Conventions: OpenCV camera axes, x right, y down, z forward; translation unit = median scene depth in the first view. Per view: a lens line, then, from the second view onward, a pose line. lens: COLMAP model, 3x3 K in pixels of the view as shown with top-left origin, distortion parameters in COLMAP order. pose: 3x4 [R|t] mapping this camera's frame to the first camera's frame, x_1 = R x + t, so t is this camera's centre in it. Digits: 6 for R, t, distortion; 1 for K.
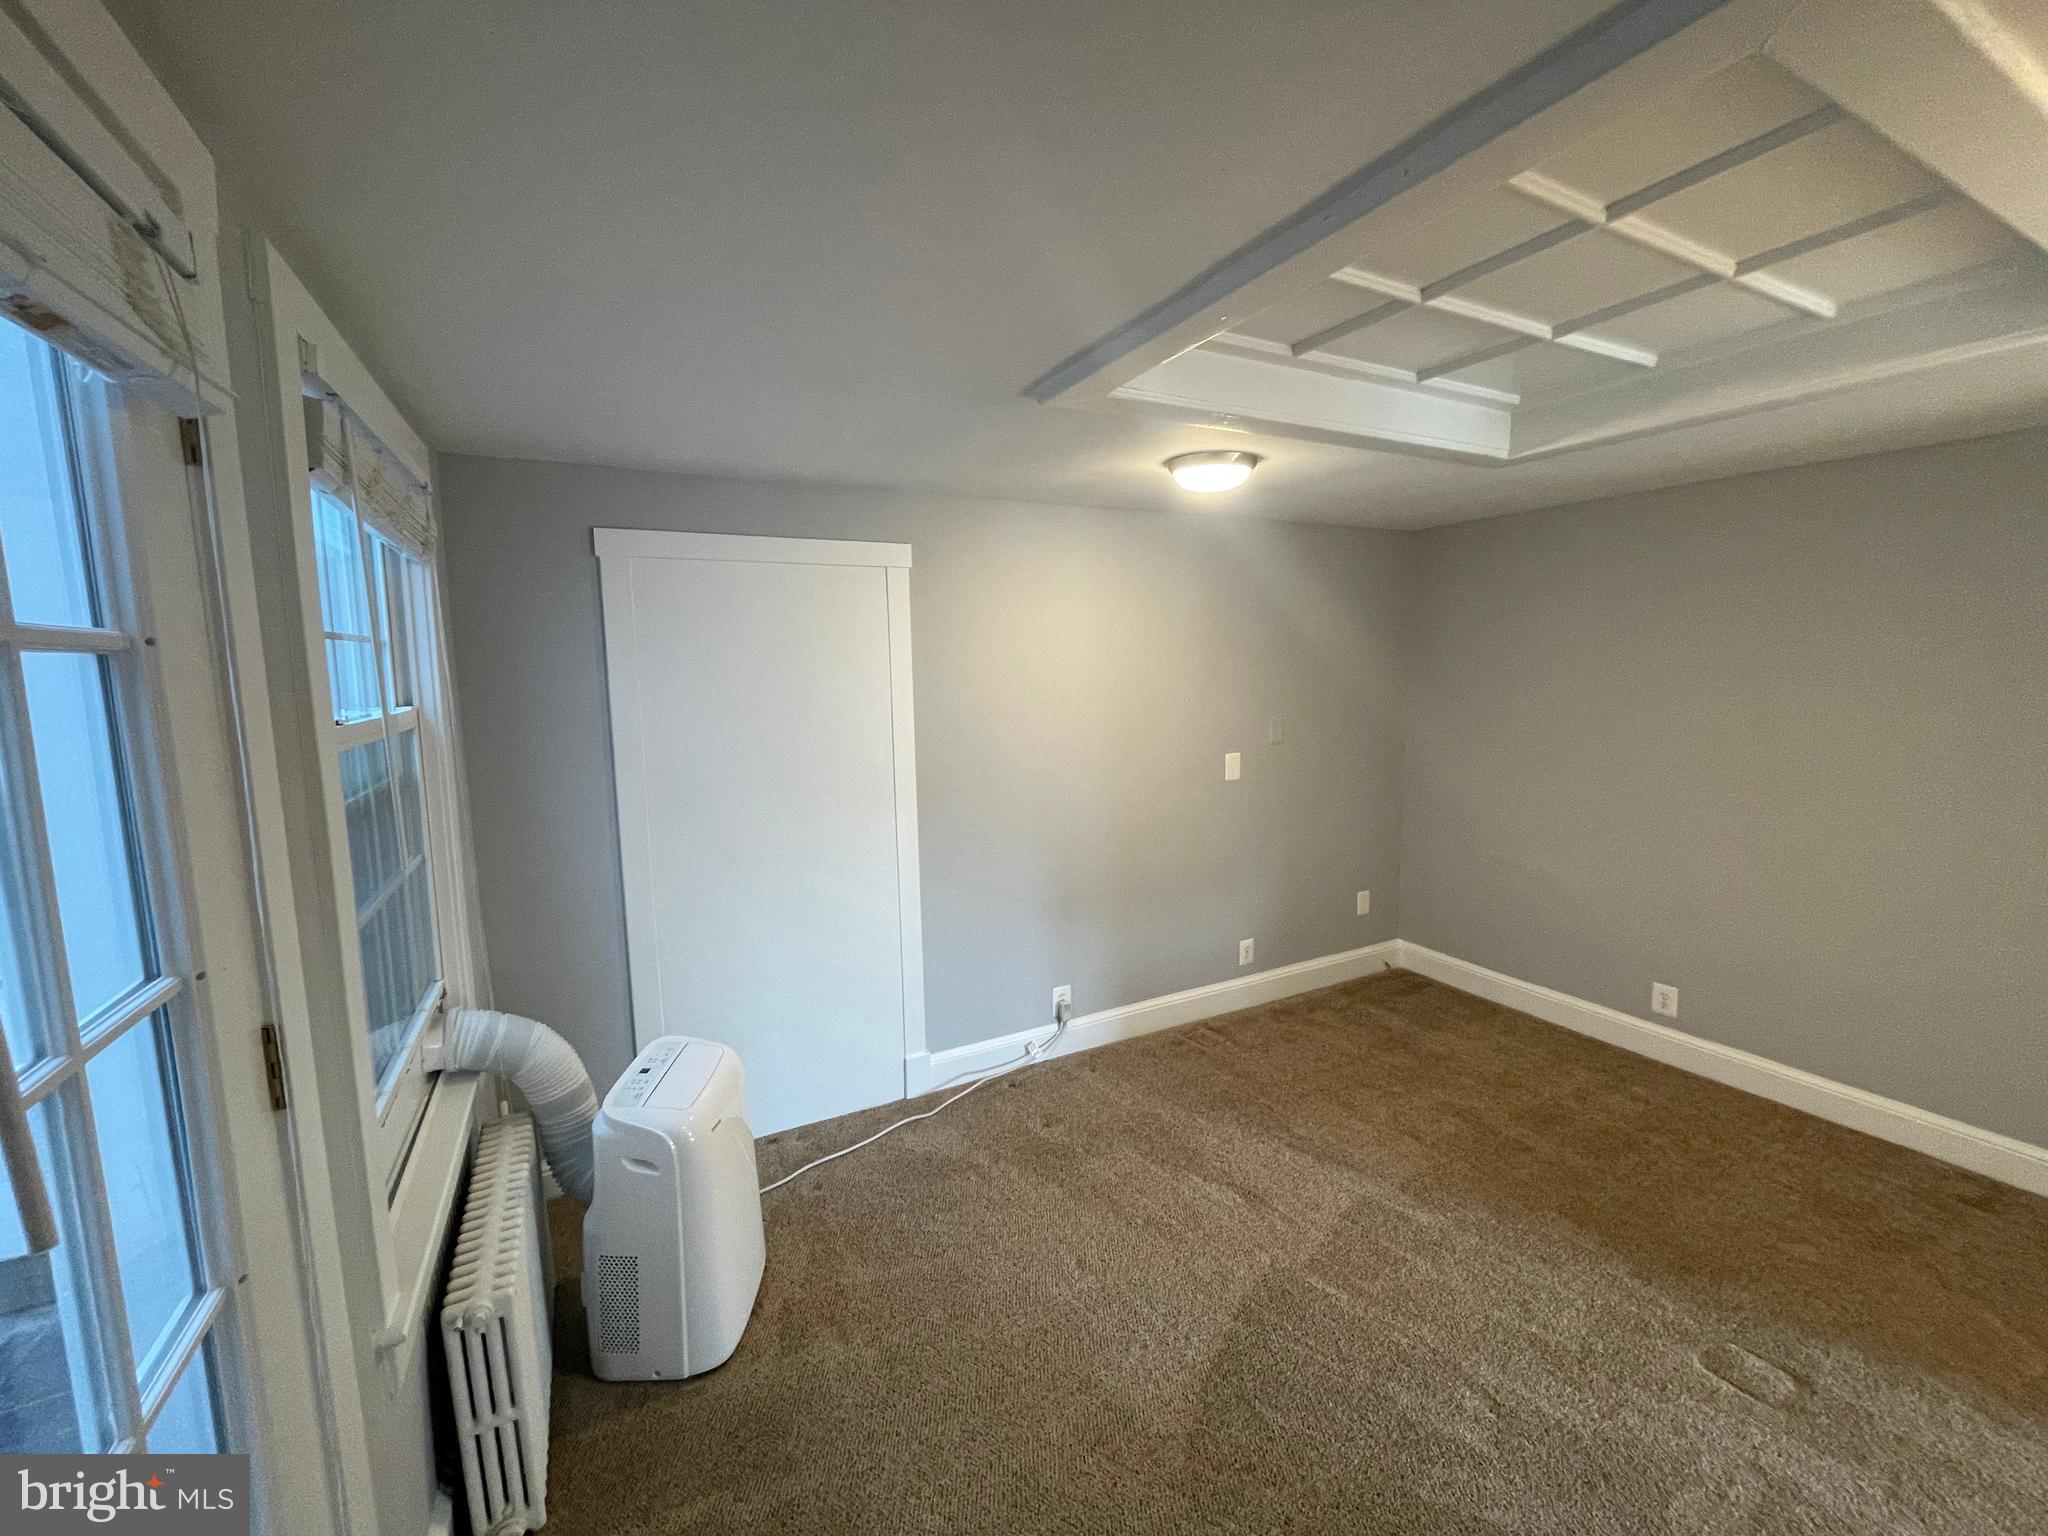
lens RADIAL K [[825.1, 0, 1024.4], [0, 825.1, 761.9], [0, 0, 1]] dist [-0.002046, -0.000354]
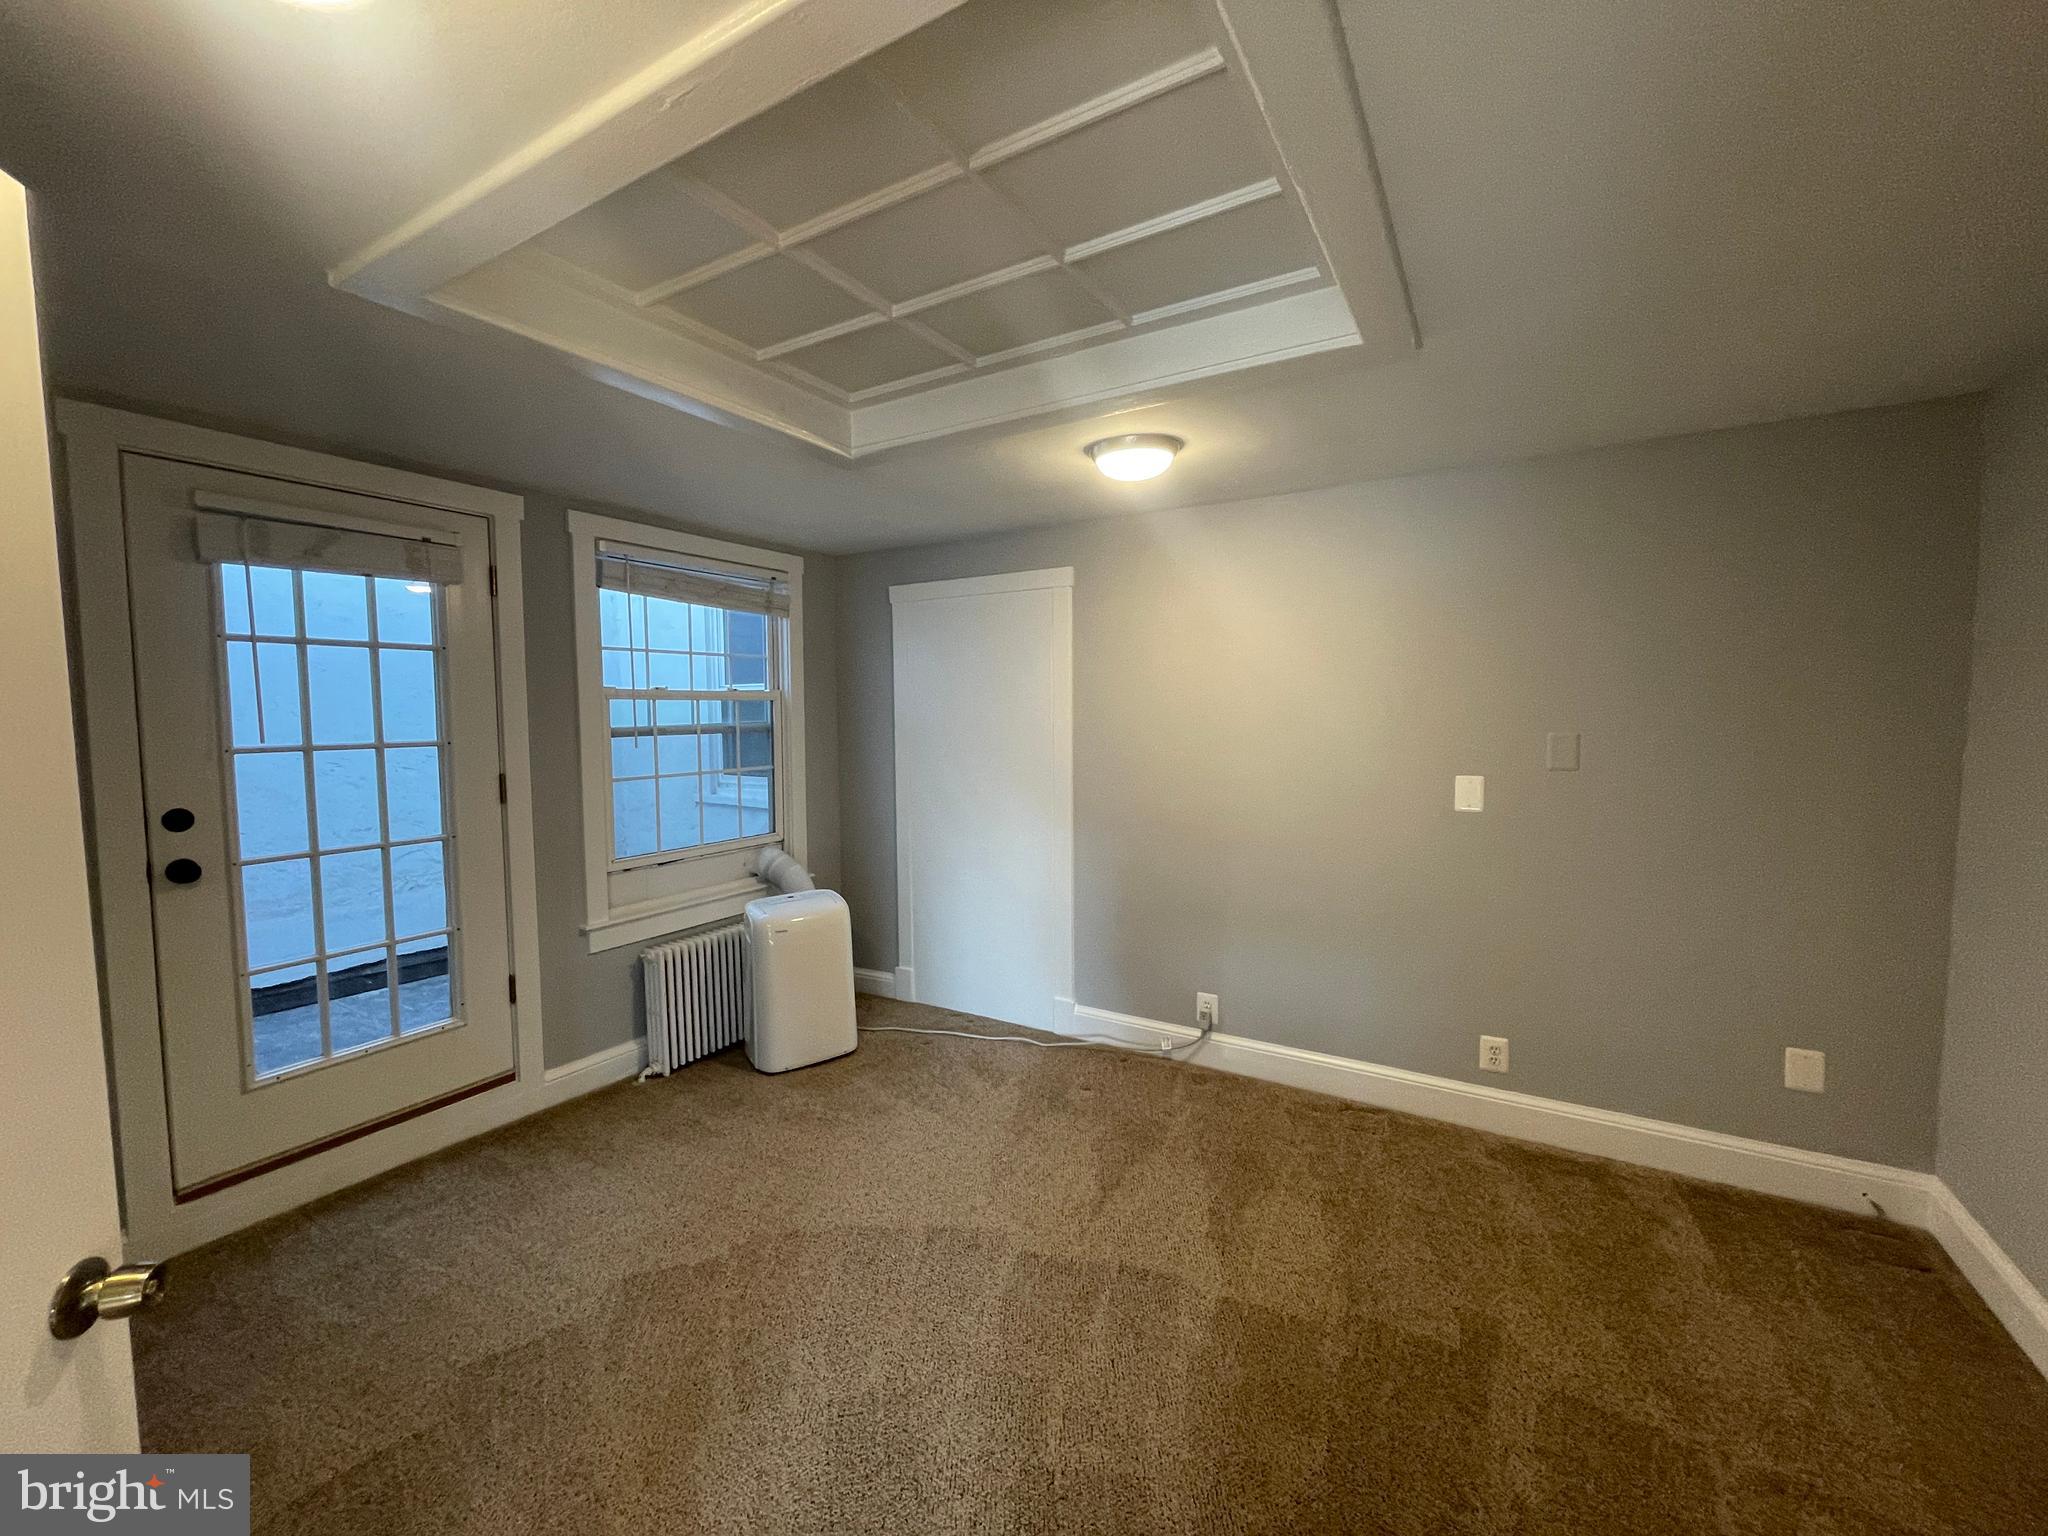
lens RADIAL K [[825.1, 0, 1024.4], [0, 825.1, 761.9], [0, 0, 1]] dist [-0.002046, -0.000354]
pose [[0.526316, 0.067752, -0.847586, 0.756153], [-0.105669, 0.994305, 0.013864, 0.010092], [0.843698, 0.082267, 0.530478, 0.286614]]
